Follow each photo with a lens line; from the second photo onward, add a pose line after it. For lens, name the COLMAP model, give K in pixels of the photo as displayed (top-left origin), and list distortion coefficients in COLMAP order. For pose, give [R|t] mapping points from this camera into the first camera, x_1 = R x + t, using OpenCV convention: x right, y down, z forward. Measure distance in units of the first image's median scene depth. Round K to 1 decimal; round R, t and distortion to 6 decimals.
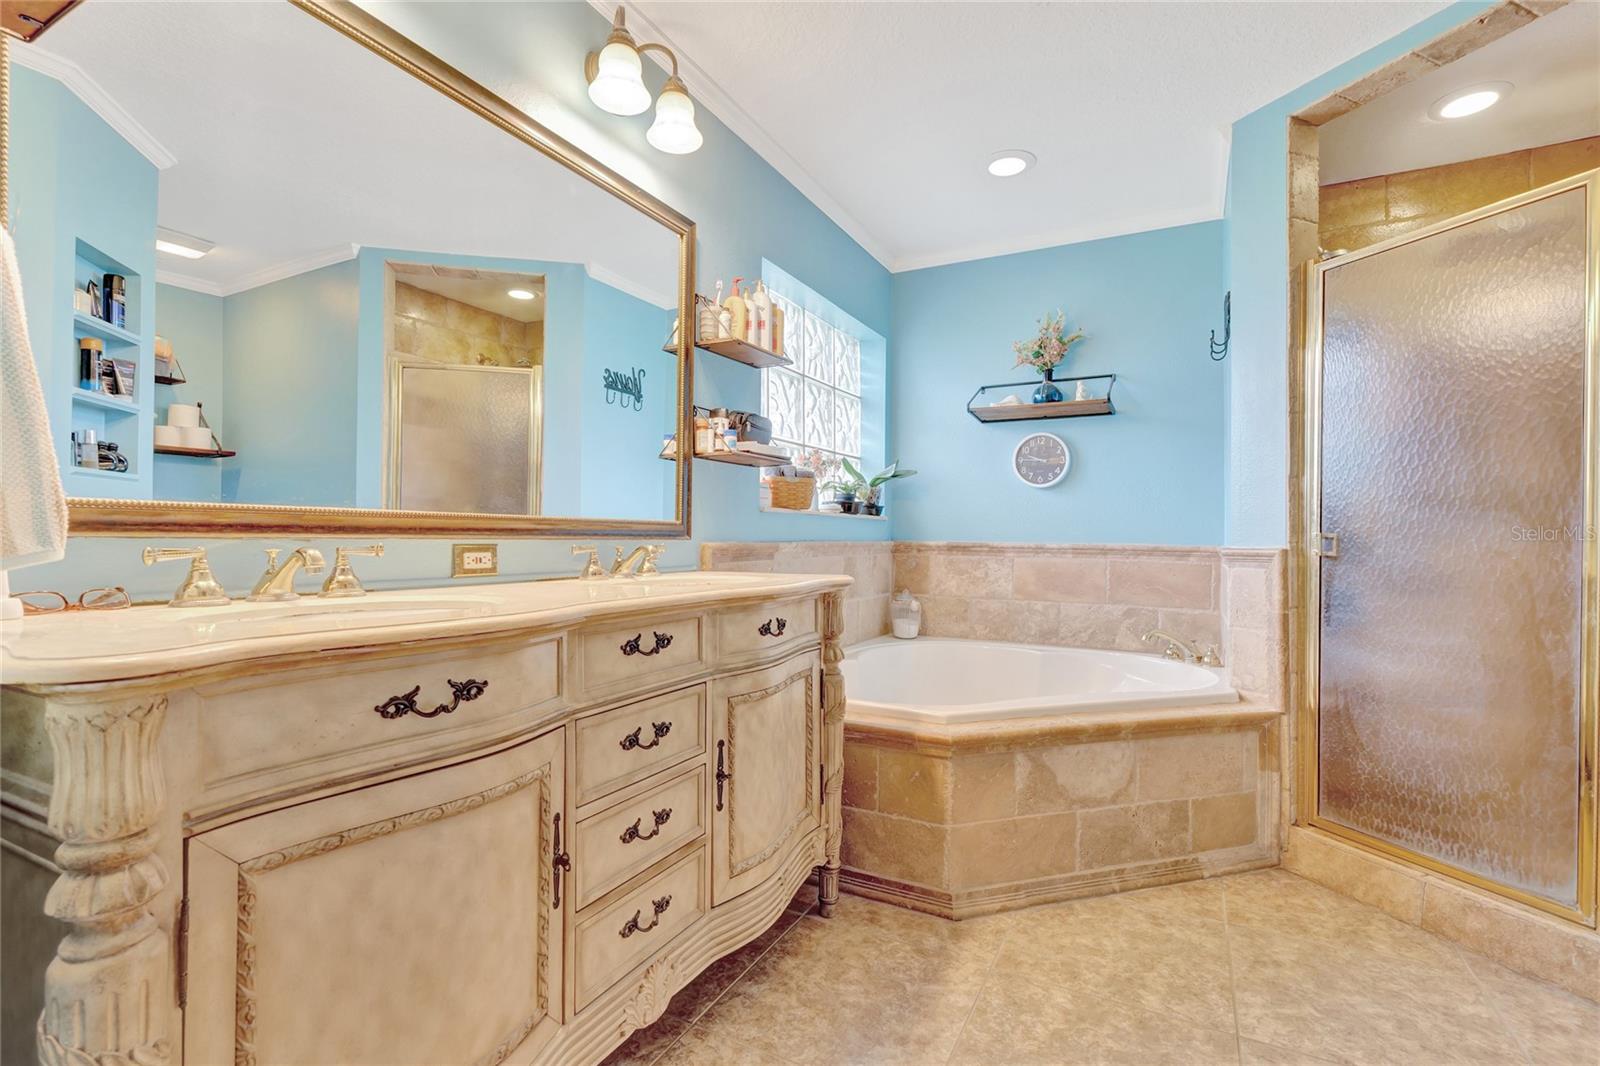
lens RADIAL K [[739.8, 0, 796.6], [0, 739.8, 522.9], [0, 0, 1]] dist [-0.003284, 0.001021]
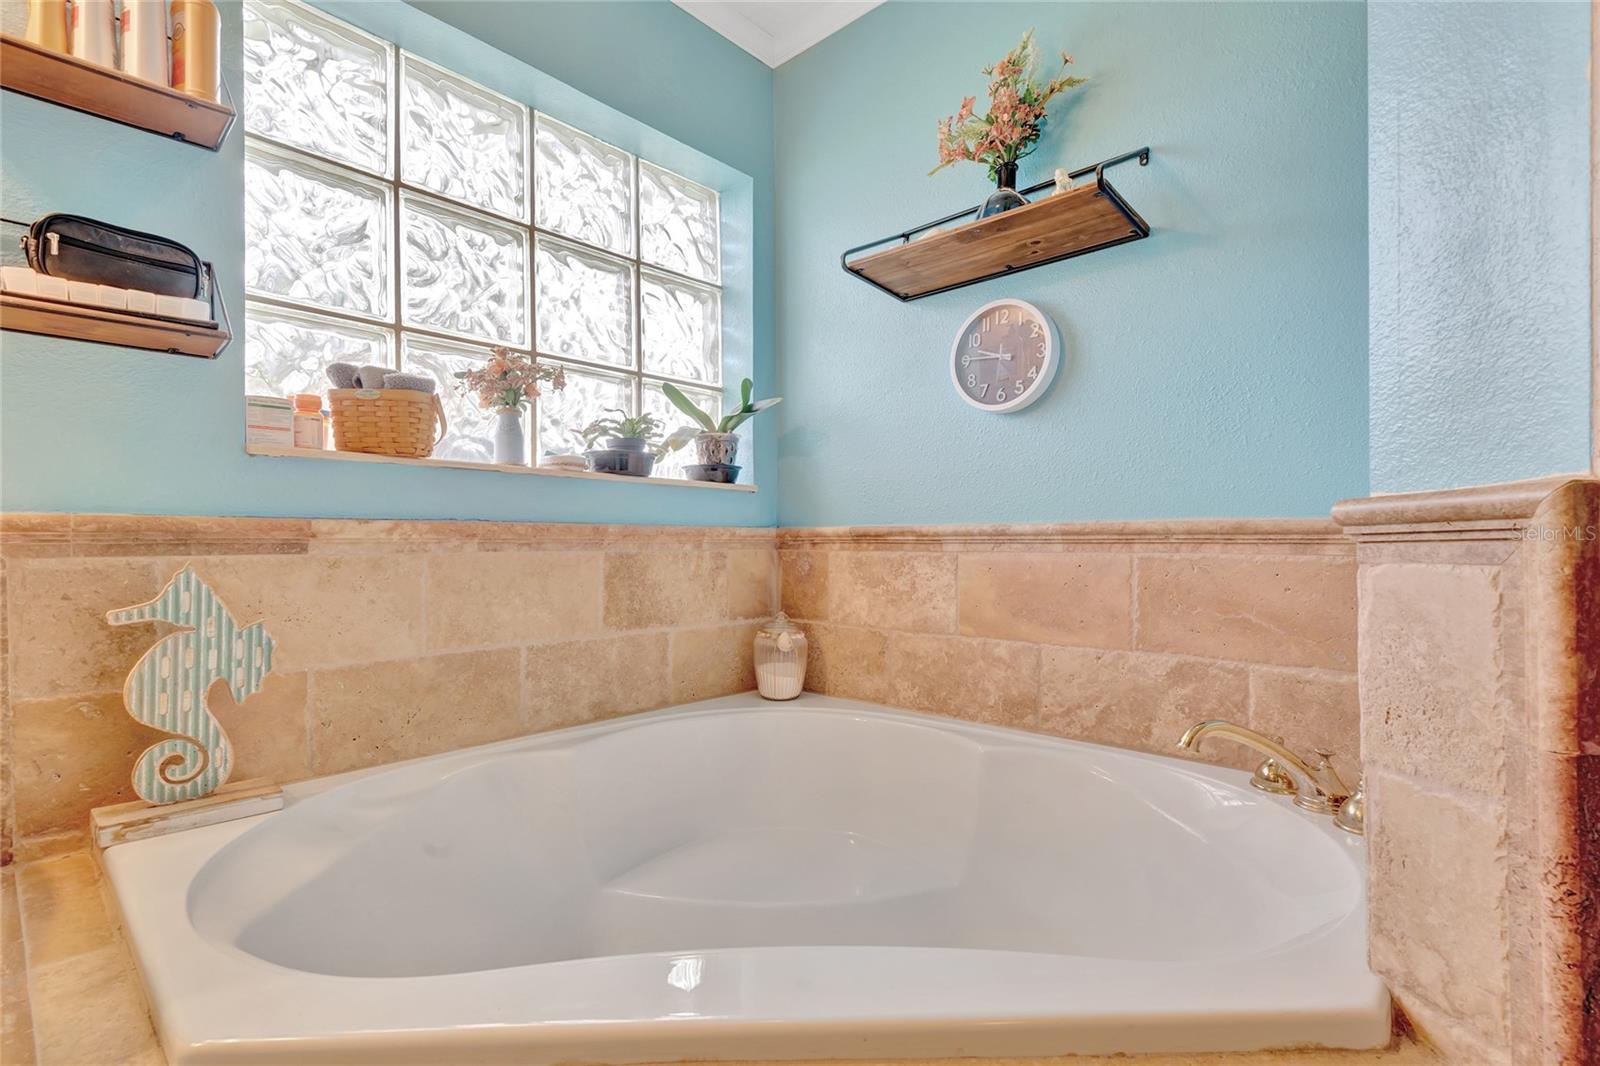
lens RADIAL K [[739.8, 0, 800.8], [0, 739.8, 546.4], [0, 0, 1]] dist [-0.003284, 0.001021]
pose [[0.965368, -0.011267, -0.260648, 0.327384], [0.015656, 0.999768, 0.014769, 0.033120], [0.260421, -0.018338, 0.965321, 0.482088]]
